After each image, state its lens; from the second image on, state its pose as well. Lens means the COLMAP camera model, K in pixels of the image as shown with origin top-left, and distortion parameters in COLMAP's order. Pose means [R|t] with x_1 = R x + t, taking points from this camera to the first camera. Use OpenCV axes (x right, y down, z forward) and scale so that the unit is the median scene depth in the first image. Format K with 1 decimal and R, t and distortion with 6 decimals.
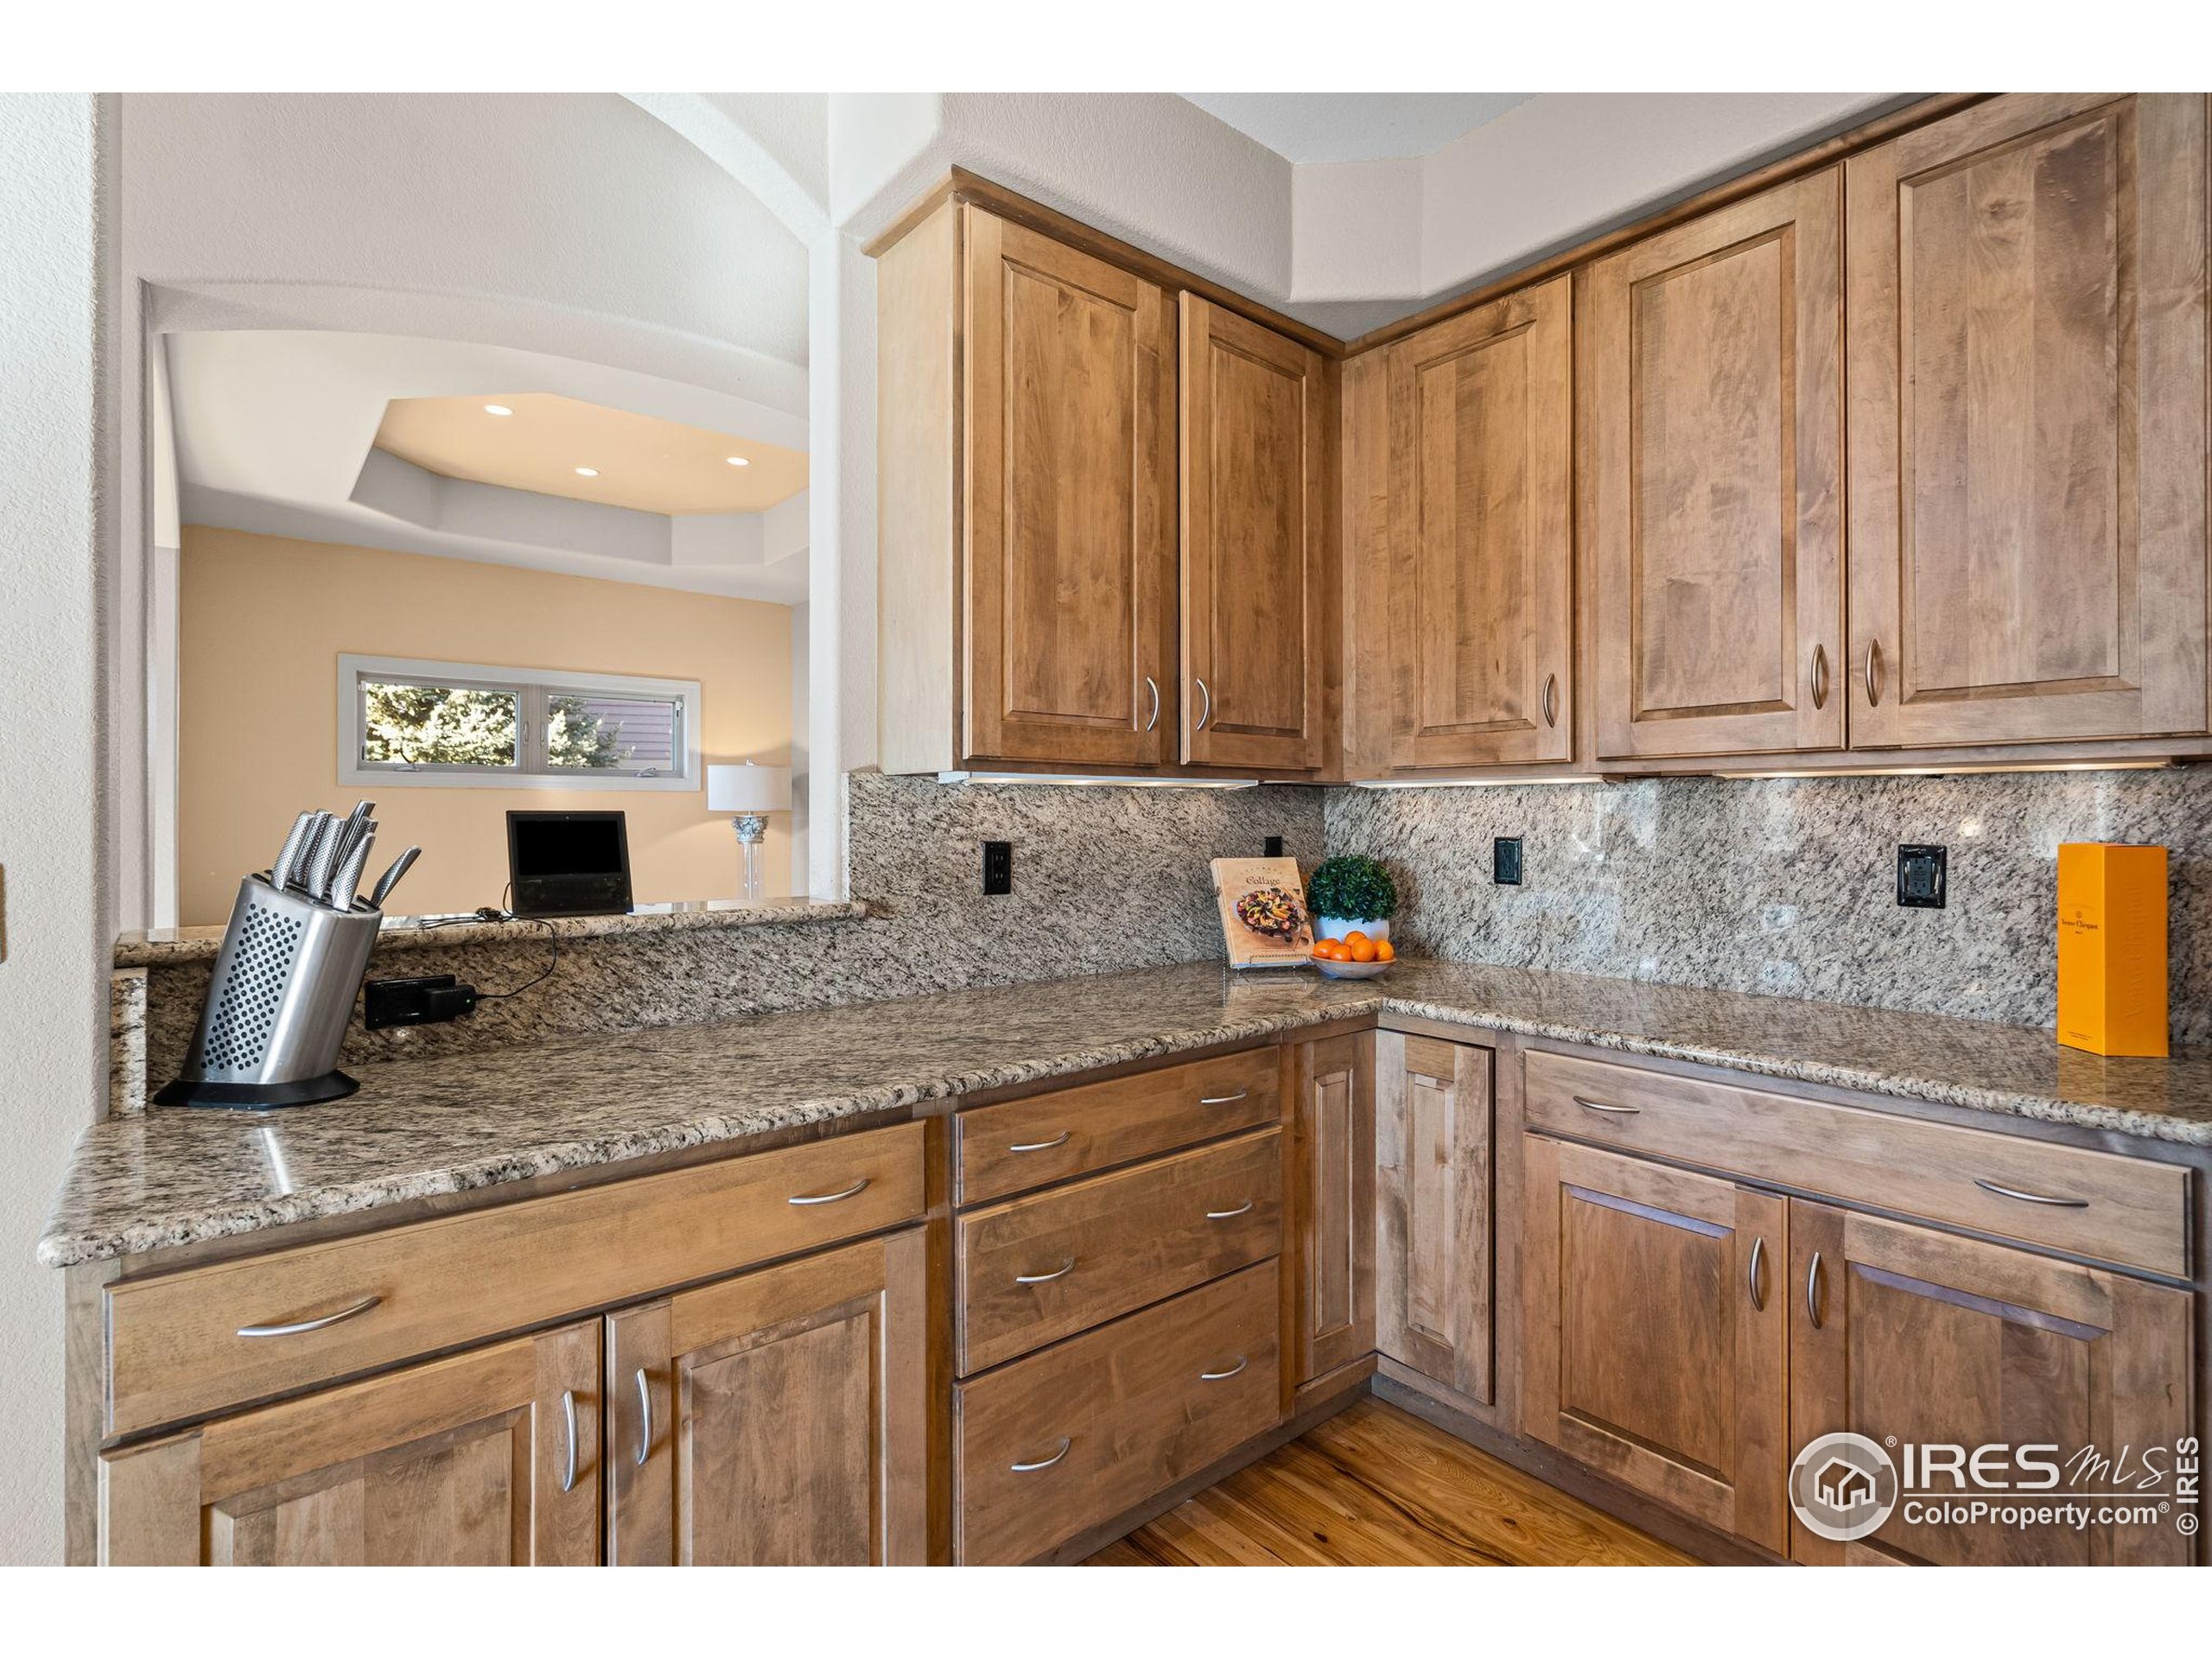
lens RADIAL K [[1069.2, 0, 1096.4], [0, 1069.2, 814.8], [0, 0, 1]] dist [0.000021, 0.000241]
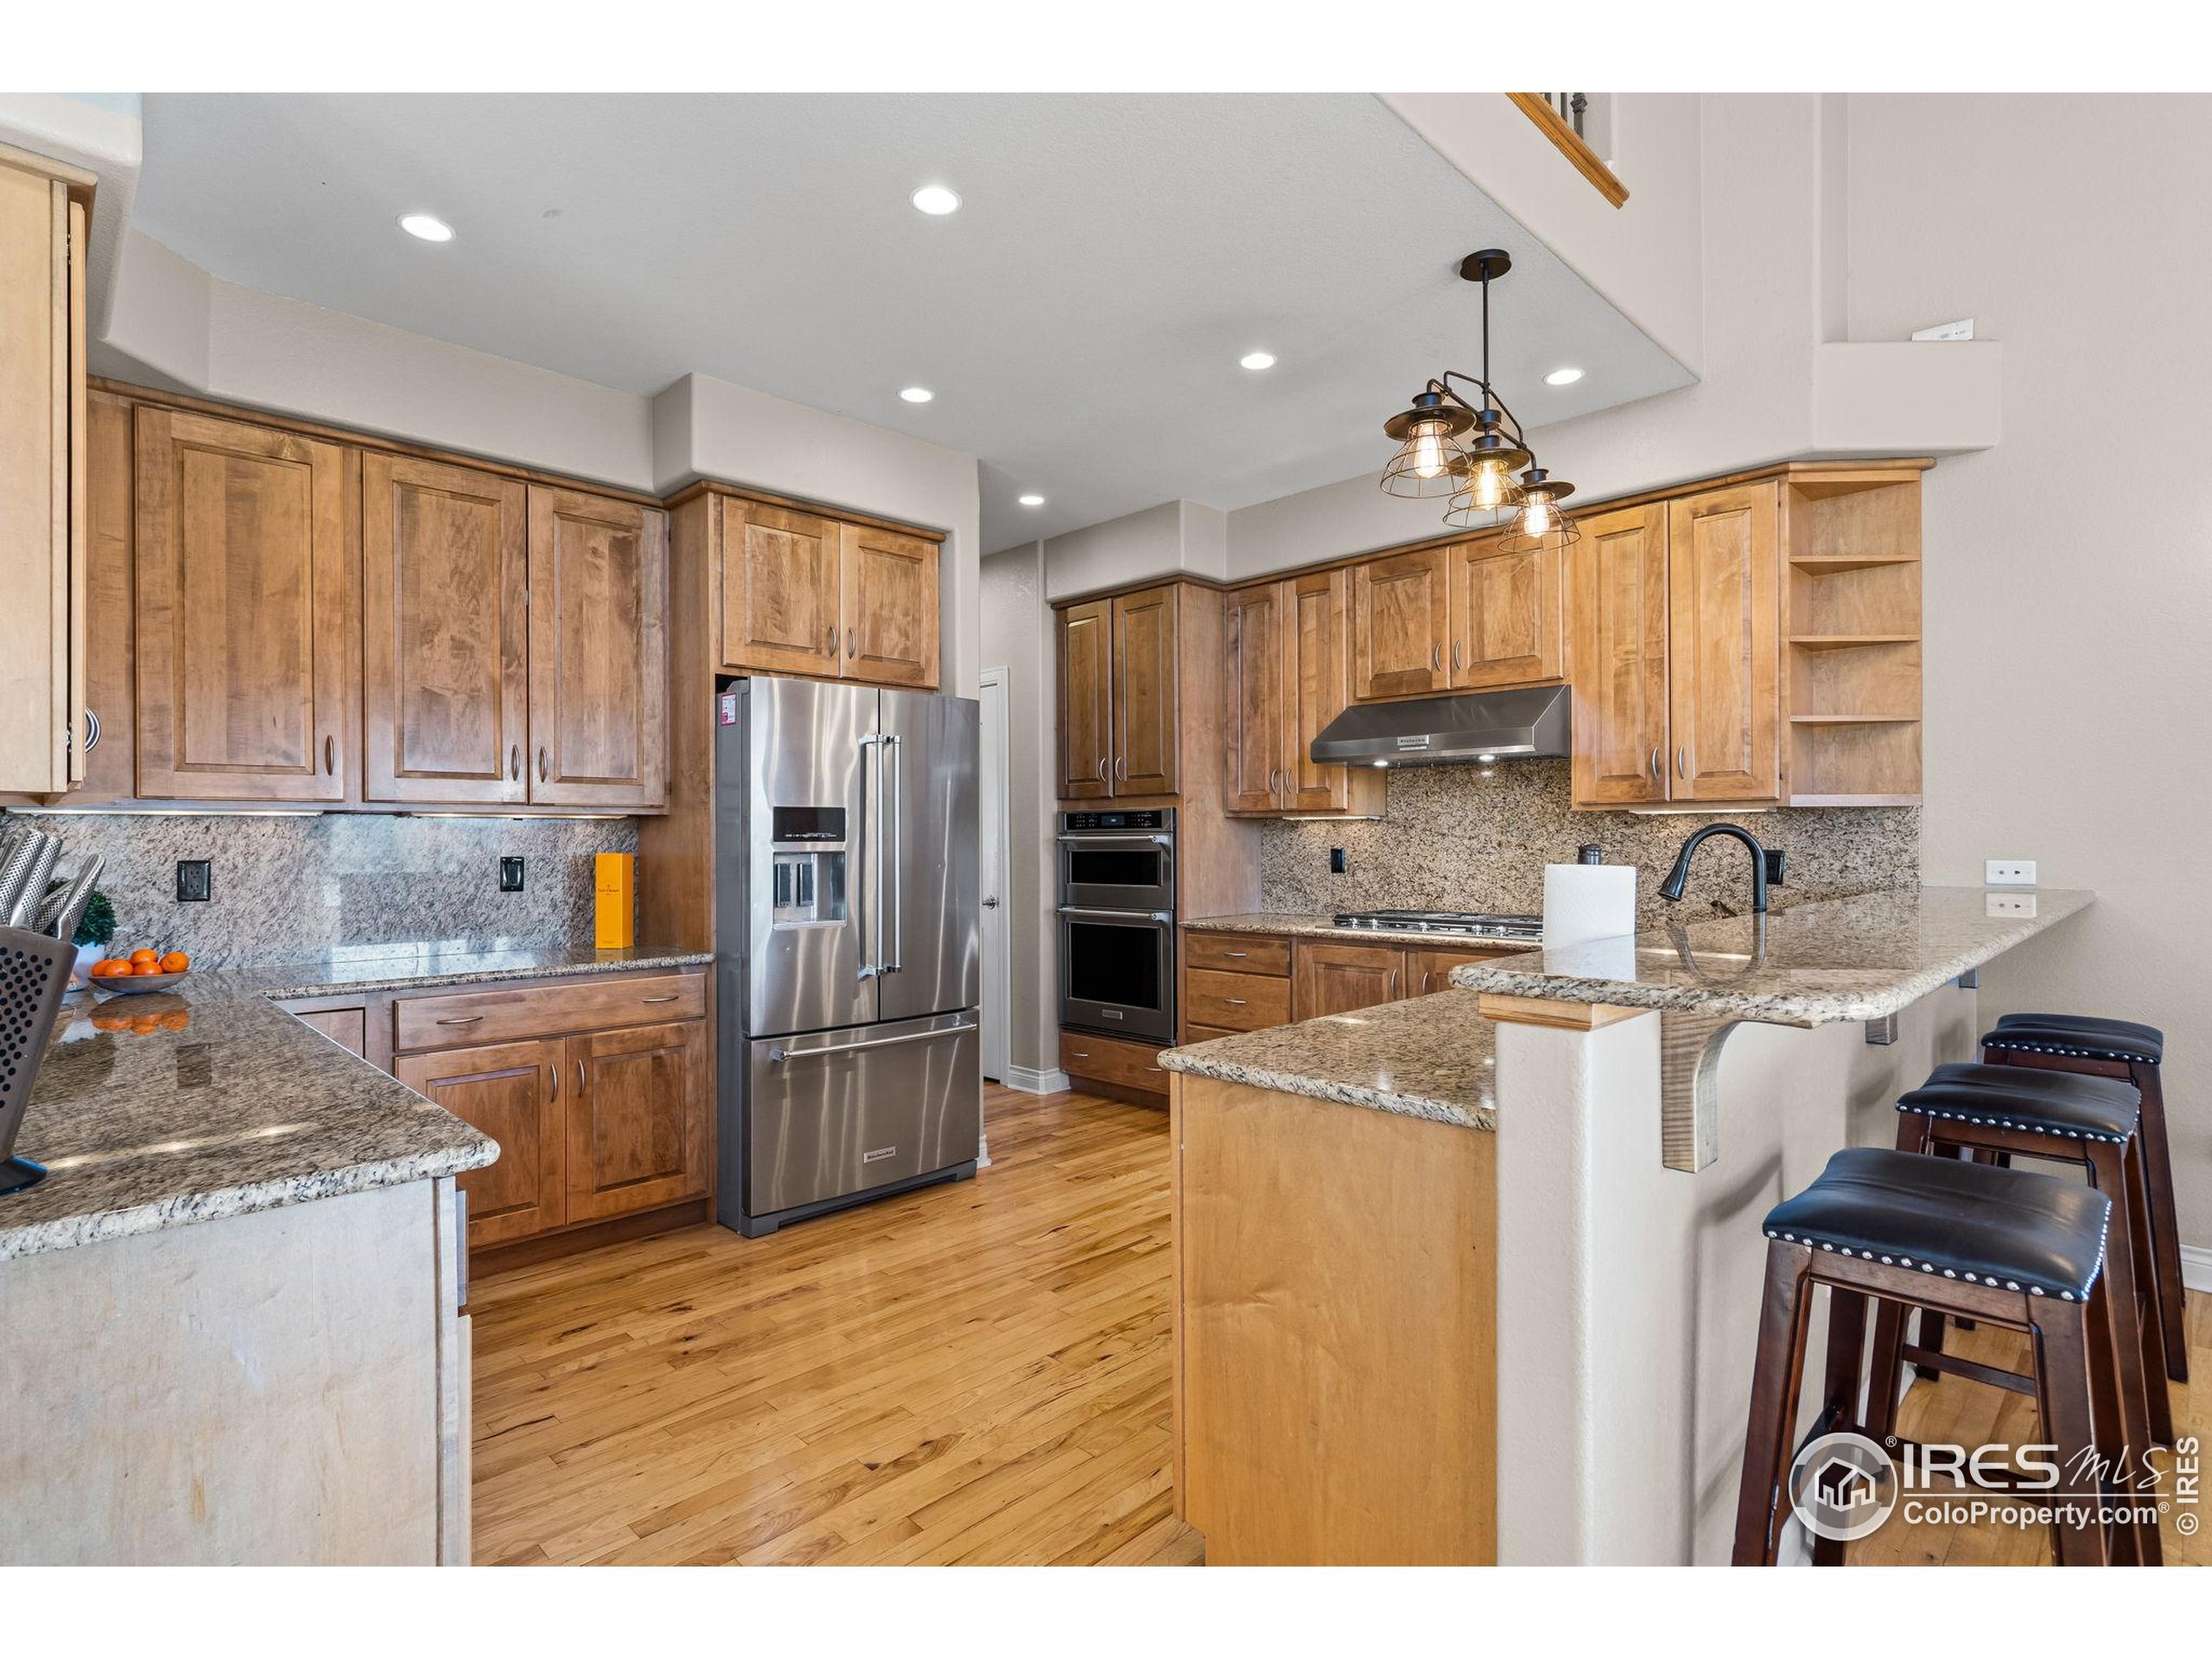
lens RADIAL K [[1067.8, 0, 1111.8], [0, 1067.8, 829.7], [0, 0, 1]] dist [-0.001402, -0.000516]
pose [[-0.097447, 0.011954, 0.995169, -1.045328], [0.005222, 0.999920, -0.011500, 0.007745], [-0.995227, 0.004077, -0.097502, 0.155803]]
